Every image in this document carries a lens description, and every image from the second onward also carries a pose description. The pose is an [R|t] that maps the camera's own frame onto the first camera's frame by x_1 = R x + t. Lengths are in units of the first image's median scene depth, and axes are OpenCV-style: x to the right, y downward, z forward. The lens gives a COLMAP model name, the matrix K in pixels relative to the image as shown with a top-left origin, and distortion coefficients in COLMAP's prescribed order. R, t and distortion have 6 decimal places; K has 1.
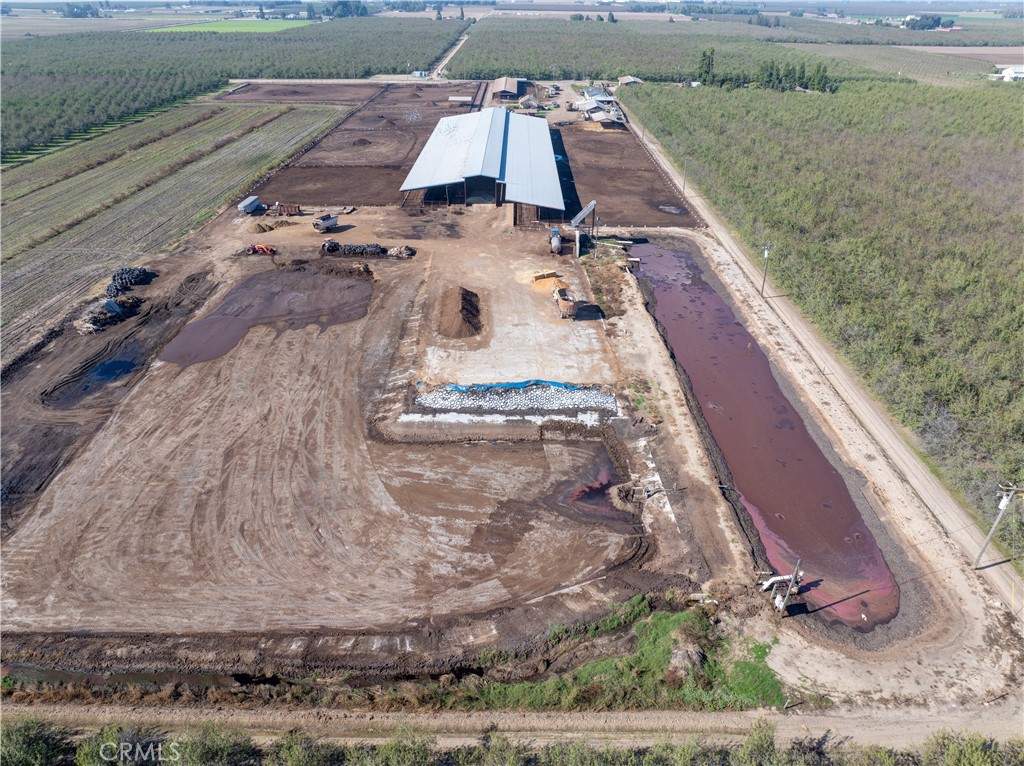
lens RADIAL K [[723.0, 0, 512.0], [0, 723.0, 383.0], [0, 0, 1]] dist [-0.038071, 0.000570]
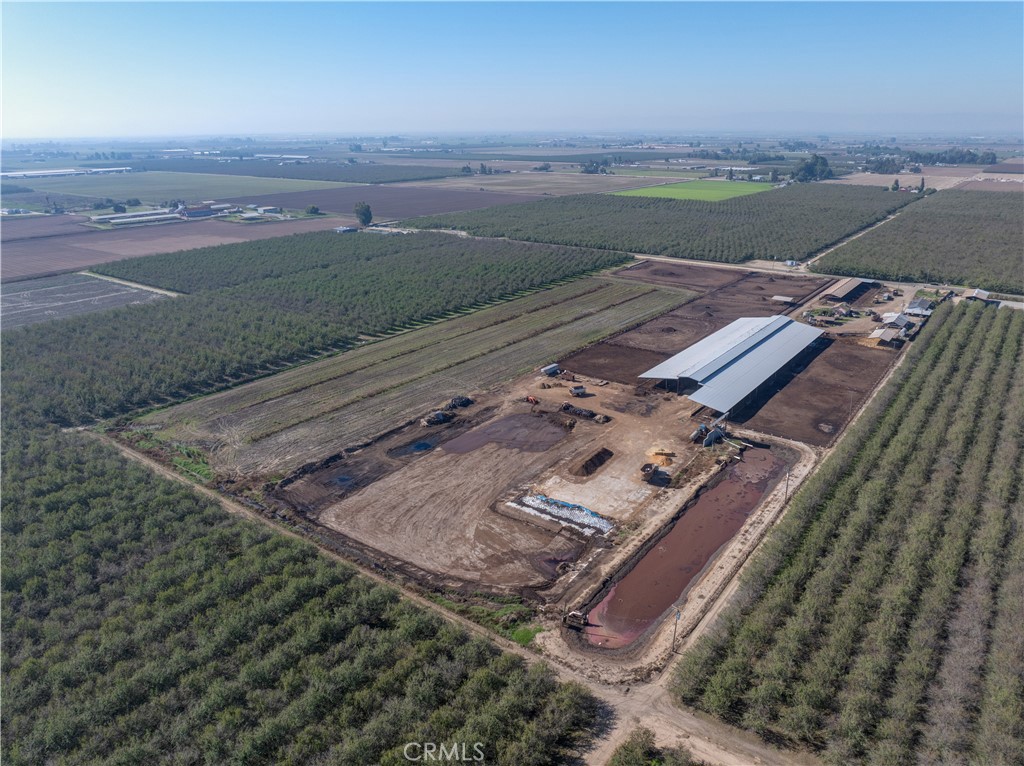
lens RADIAL K [[715.3, 0, 512.0], [0, 715.3, 383.0], [0, 0, 1]] dist [-0.027927, -0.003343]
pose [[0.803727, 0.185629, -0.565301, 0.815438], [-0.275426, 0.958239, -0.076933, -0.109079], [0.527412, 0.217531, 0.821290, -0.637098]]
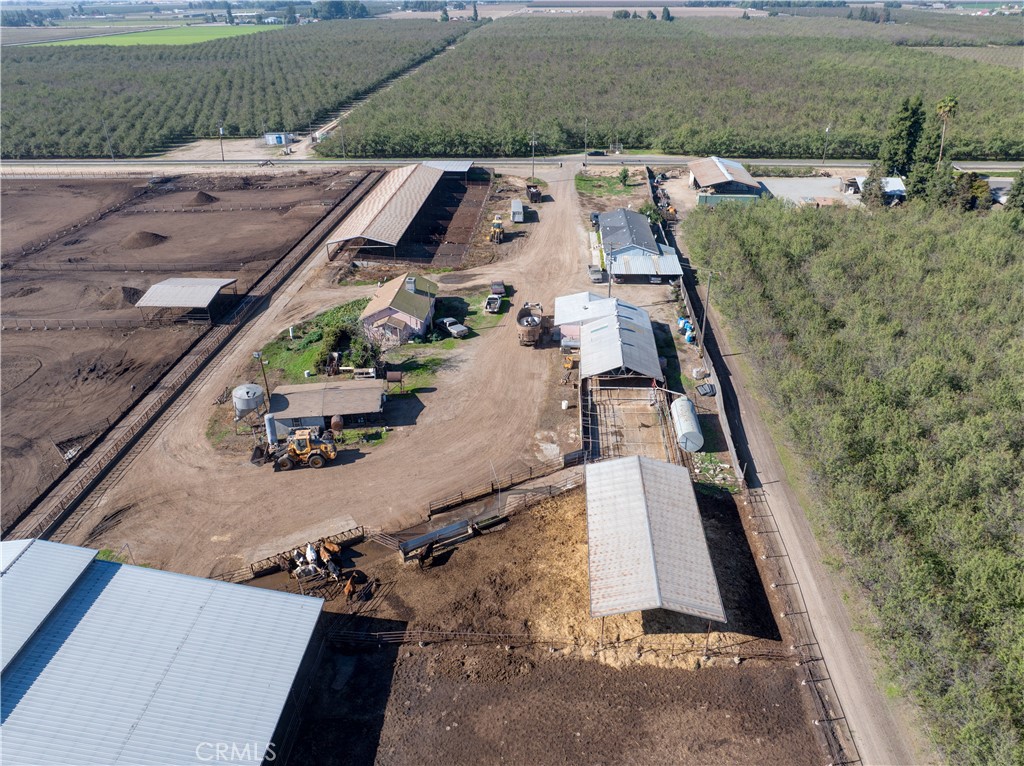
lens RADIAL K [[733.1, 0, 512.0], [0, 733.1, 383.0], [0, 0, 1]] dist [-0.033855, 0.003394]
pose [[0.997894, 0.011305, -0.063867, 0.272150], [-0.011589, 0.999924, -0.004086, -1.072740], [0.063816, 0.004818, 0.997950, 2.088883]]
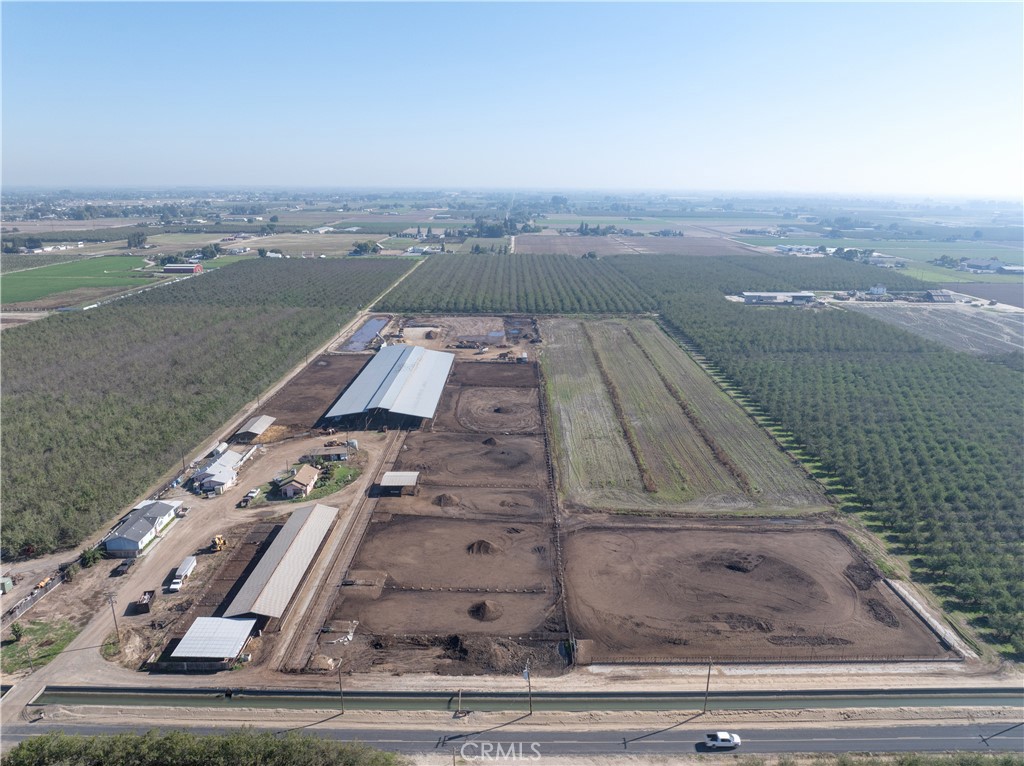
lens RADIAL K [[733.1, 0, 512.0], [0, 733.1, 383.0], [0, 0, 1]] dist [-0.033855, 0.003394]
pose [[-0.999754, -0.019241, -0.011008, -0.500489], [-0.021487, 0.719088, 0.694586, -2.809802], [-0.005449, 0.694652, -0.719325, 4.304946]]
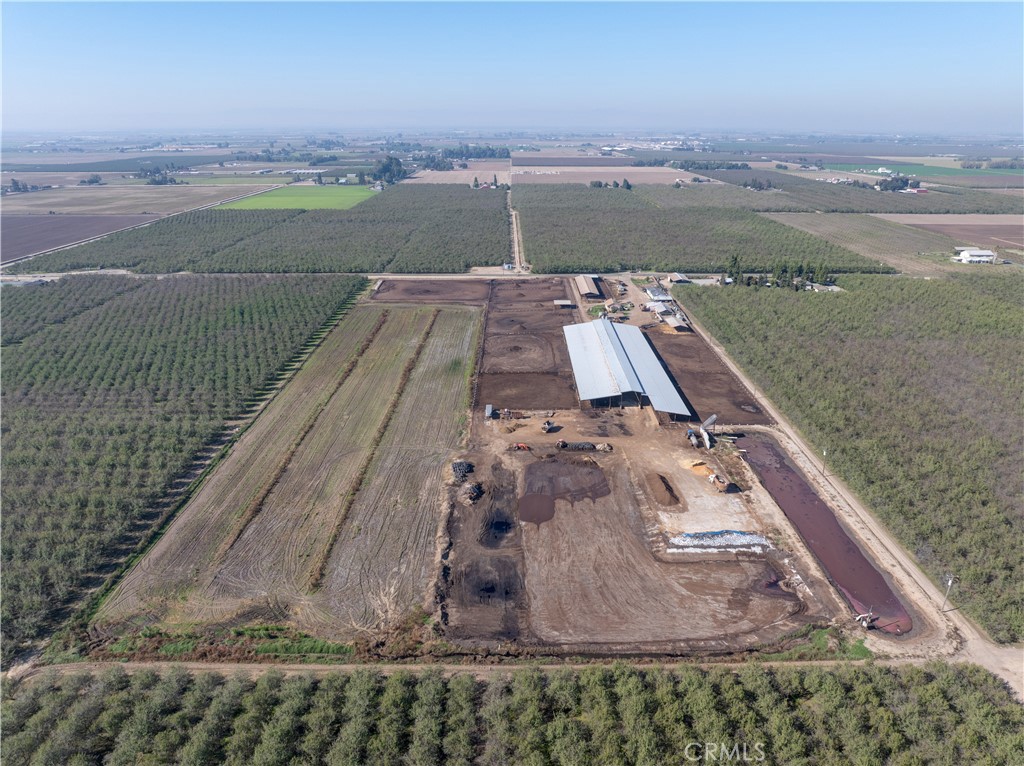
lens RADIAL K [[723.0, 0, 512.0], [0, 723.0, 383.0], [0, 0, 1]] dist [-0.038071, 0.000570]
pose [[0.999922, -0.011766, 0.004123, -0.525037], [0.012269, 0.987423, -0.157623, -0.092666], [-0.002216, 0.157661, 0.987491, -0.973142]]
